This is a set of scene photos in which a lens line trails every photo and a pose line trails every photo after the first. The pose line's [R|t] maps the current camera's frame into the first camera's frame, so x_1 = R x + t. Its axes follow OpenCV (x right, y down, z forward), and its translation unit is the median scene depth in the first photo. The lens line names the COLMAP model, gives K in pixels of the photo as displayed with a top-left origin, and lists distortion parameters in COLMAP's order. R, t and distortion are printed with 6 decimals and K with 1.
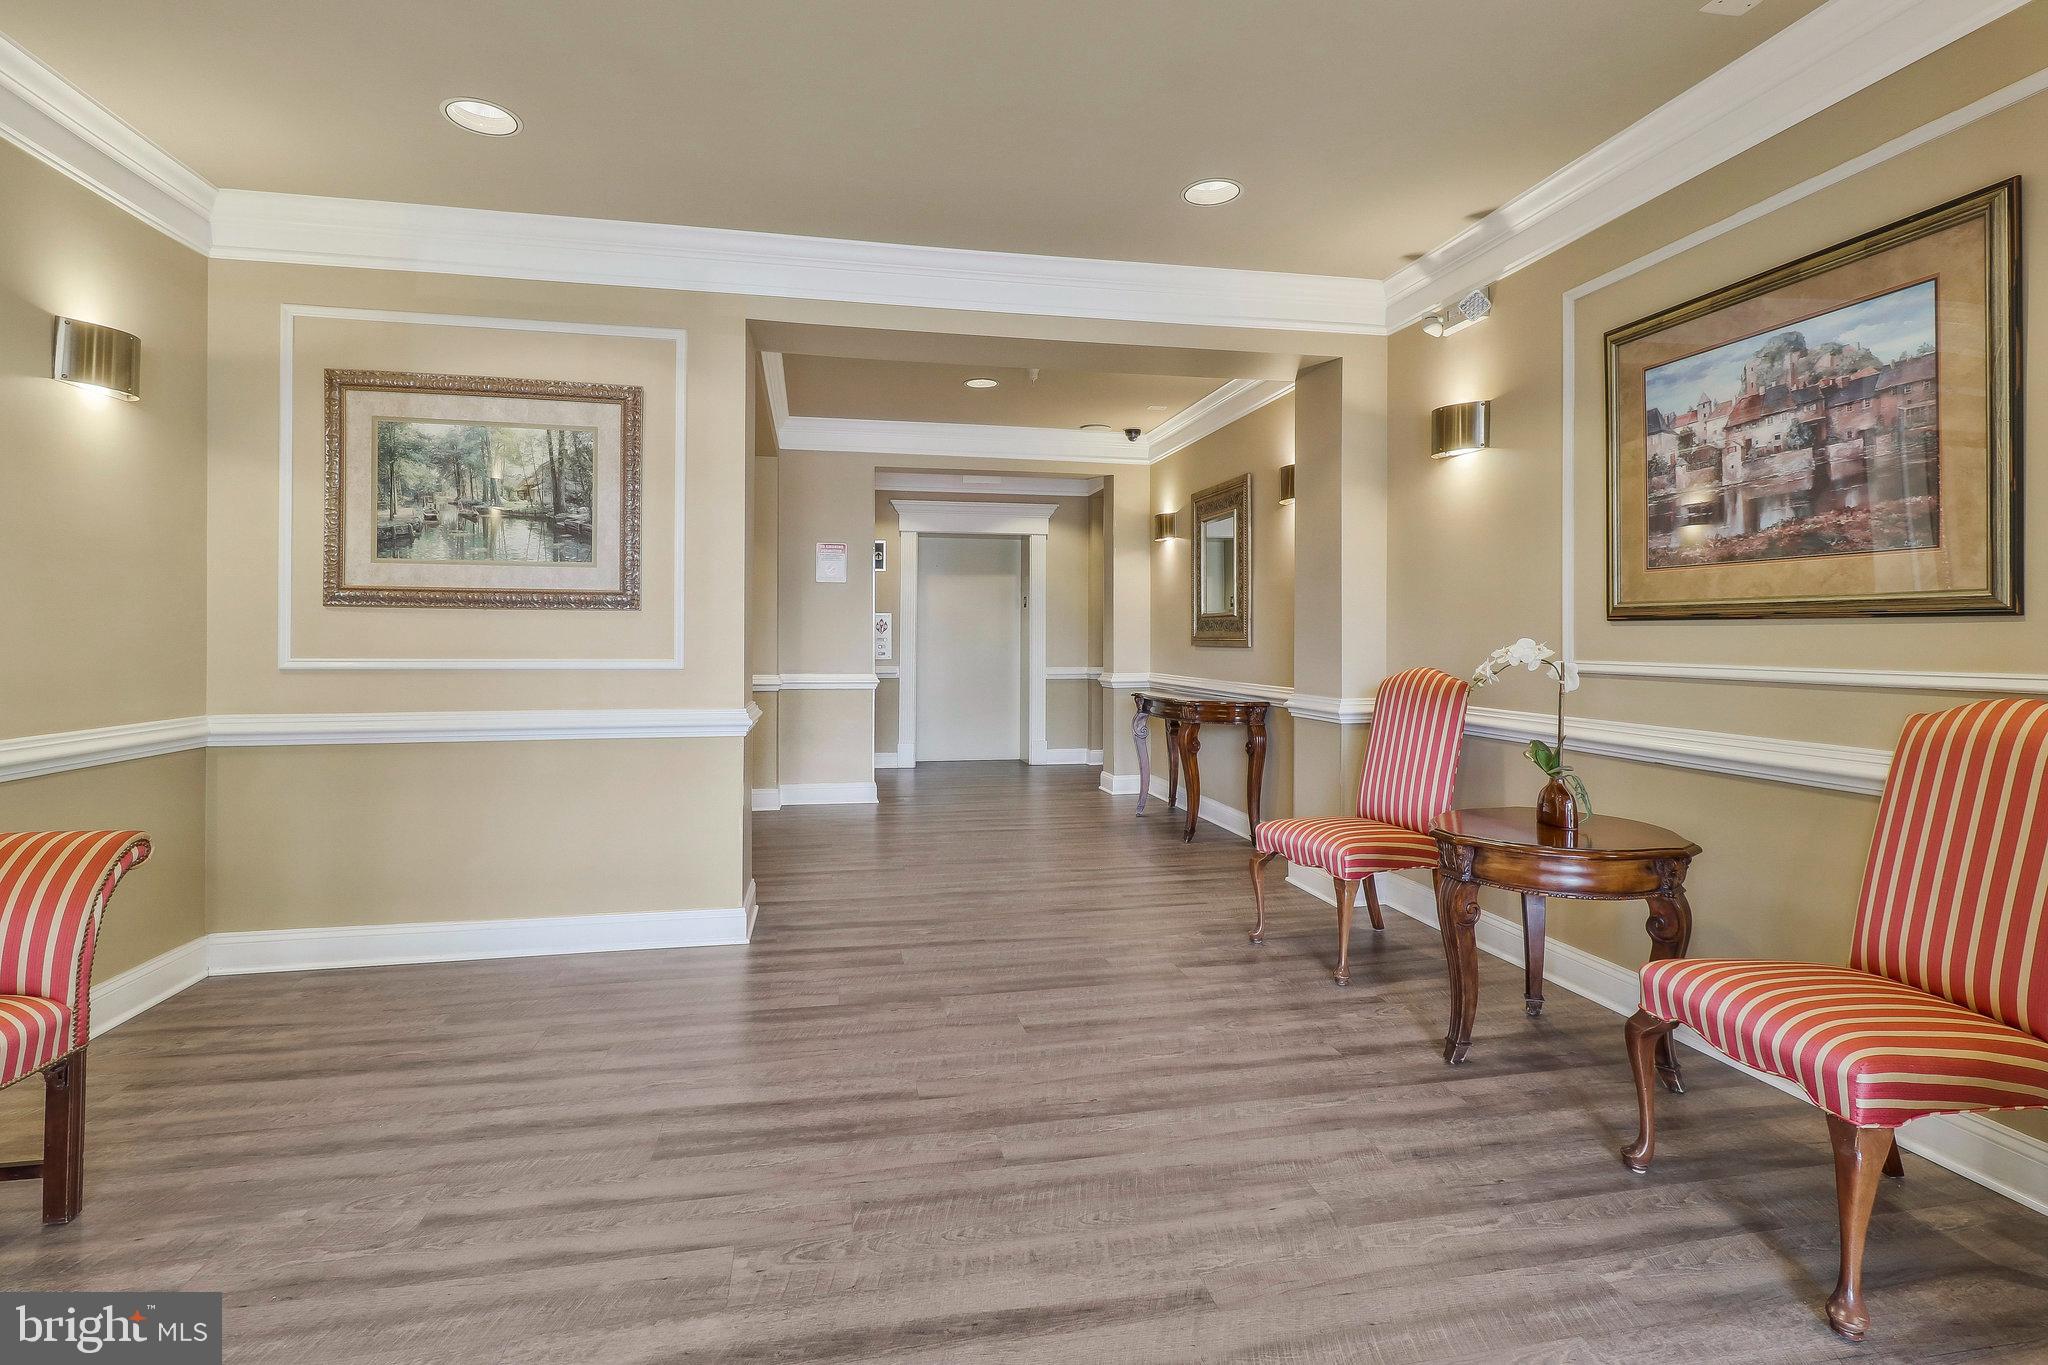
lens RADIAL K [[975.3, 0, 1023.0], [0, 975.3, 651.8], [0, 0, 1]] dist [-0.000655, -0.000152]
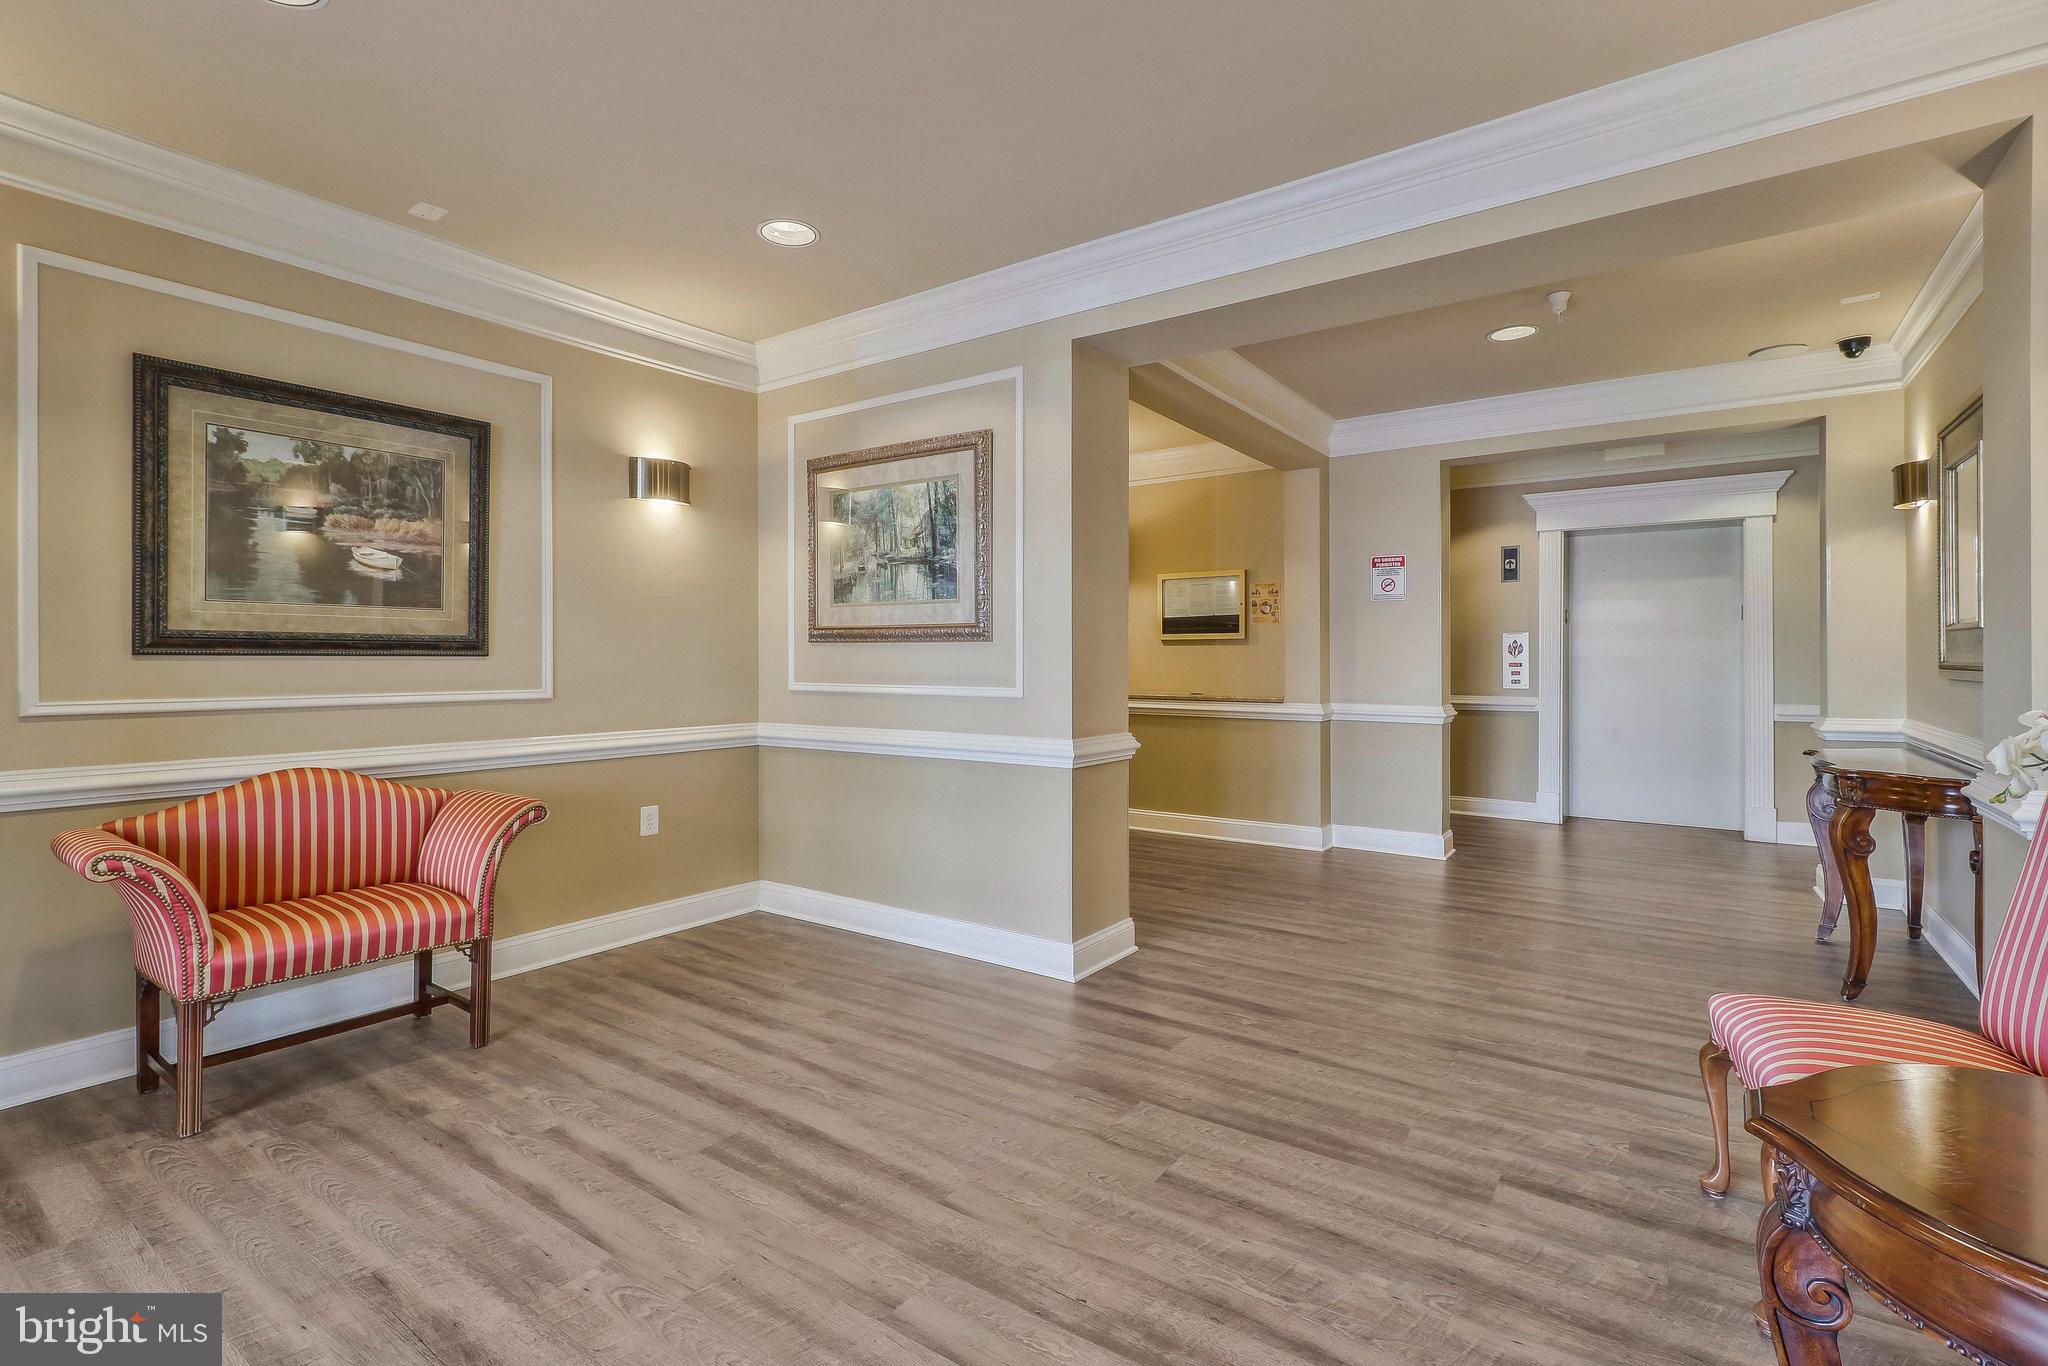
lens RADIAL K [[957.5, 0, 1028.2], [0, 957.5, 670.6], [0, 0, 1]] dist [-0.000221, -0.000181]
pose [[0.678962, 0.005737, -0.734151, 0.416854], [-0.007301, 0.999973, 0.001062, -0.012958], [0.734137, 0.004639, 0.678986, 0.345060]]
